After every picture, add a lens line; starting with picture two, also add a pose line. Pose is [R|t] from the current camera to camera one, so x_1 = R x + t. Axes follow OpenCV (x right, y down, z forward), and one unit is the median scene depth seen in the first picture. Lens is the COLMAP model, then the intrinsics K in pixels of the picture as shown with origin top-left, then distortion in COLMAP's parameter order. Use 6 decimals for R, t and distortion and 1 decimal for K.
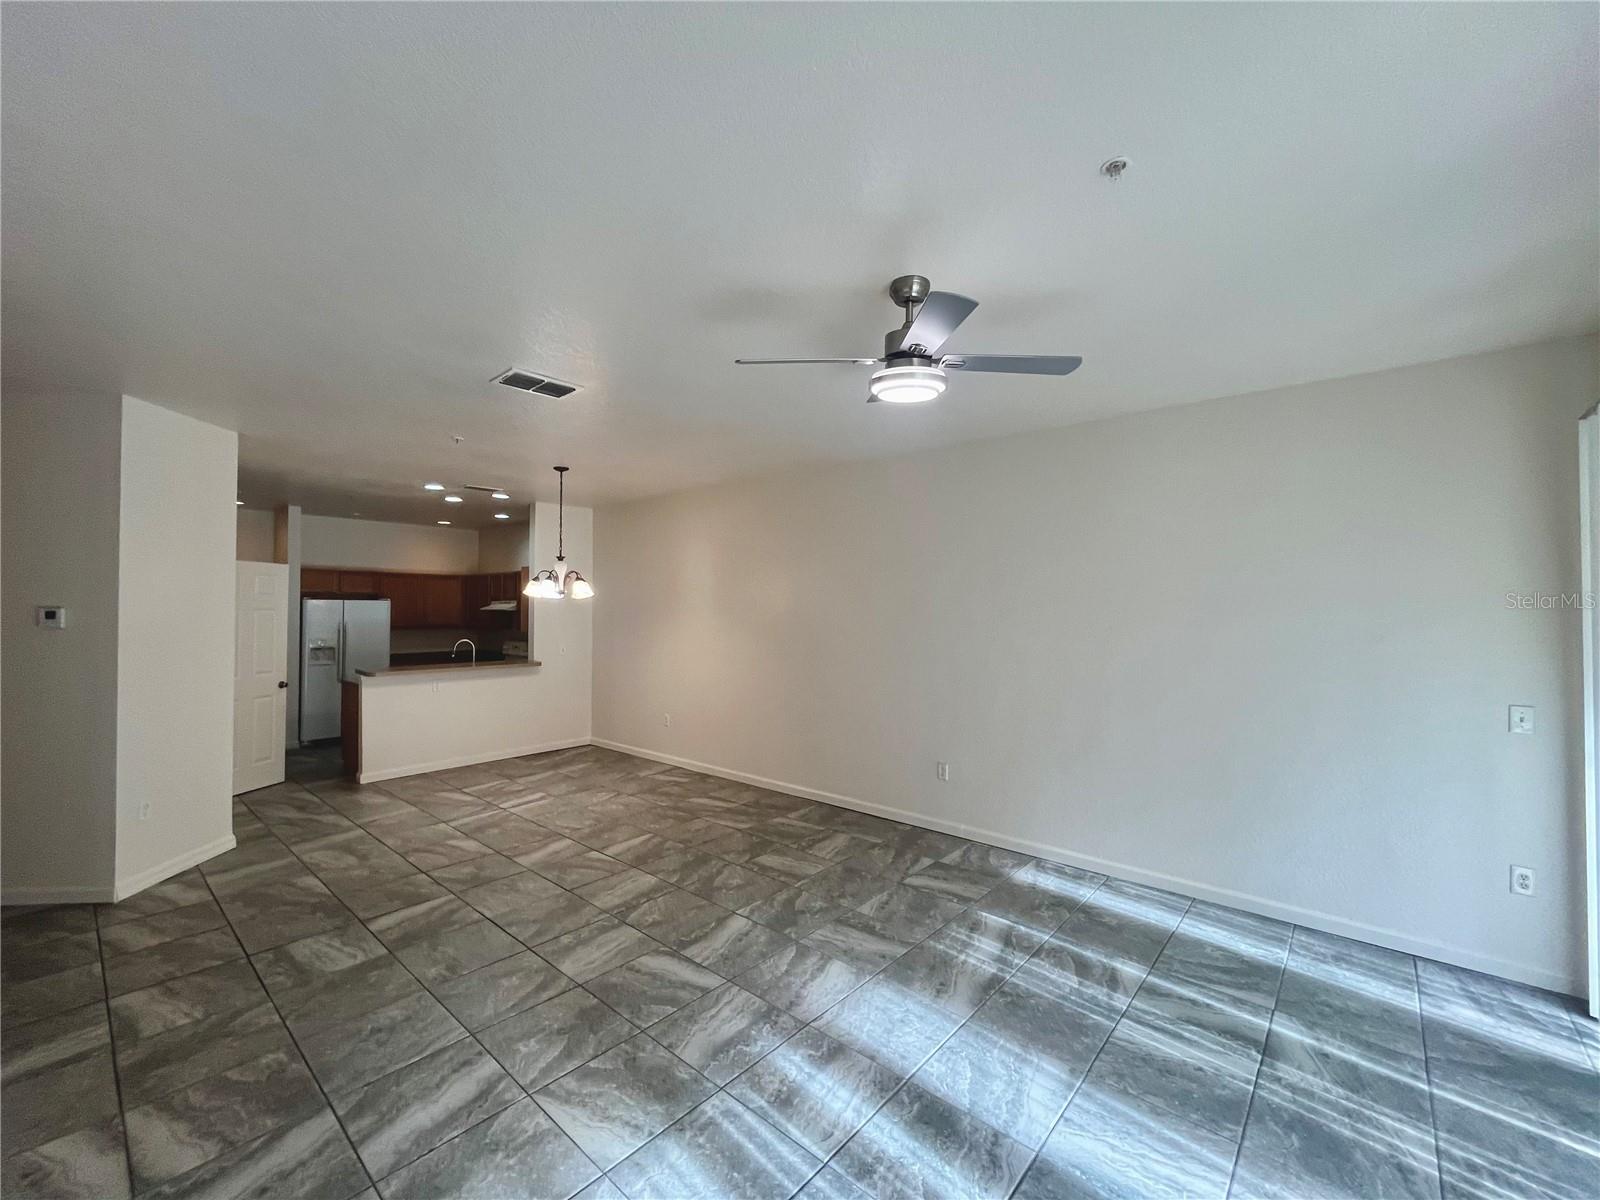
lens RADIAL K [[650.2, 0, 798.0], [0, 650.2, 601.2], [0, 0, 1]] dist [0.002770, 0.000219]
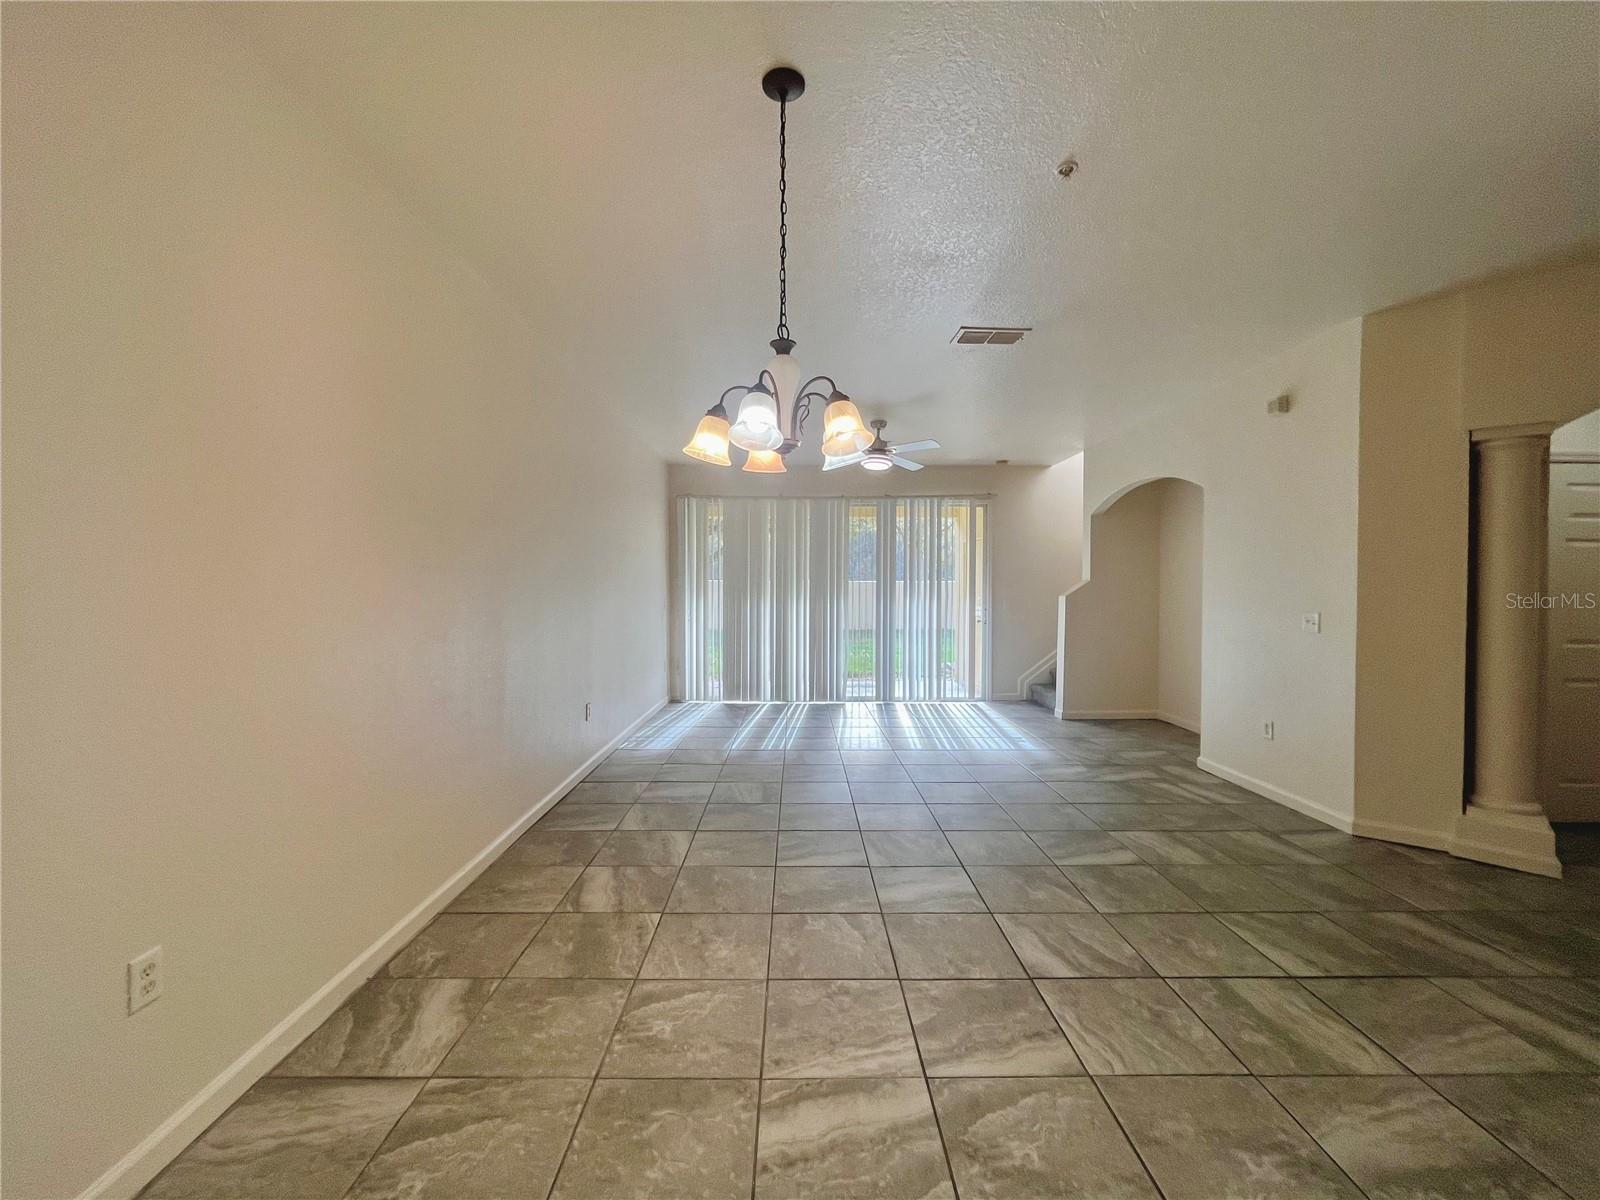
lens RADIAL K [[650.2, 0, 800.6], [0, 650.2, 596.3], [0, 0, 1]] dist [0.002770, 0.000219]
pose [[-0.661970, -0.014473, 0.749391, -0.805338], [-0.011311, 0.999893, 0.009319, 0.079879], [-0.749445, -0.002307, -0.662063, 1.553021]]
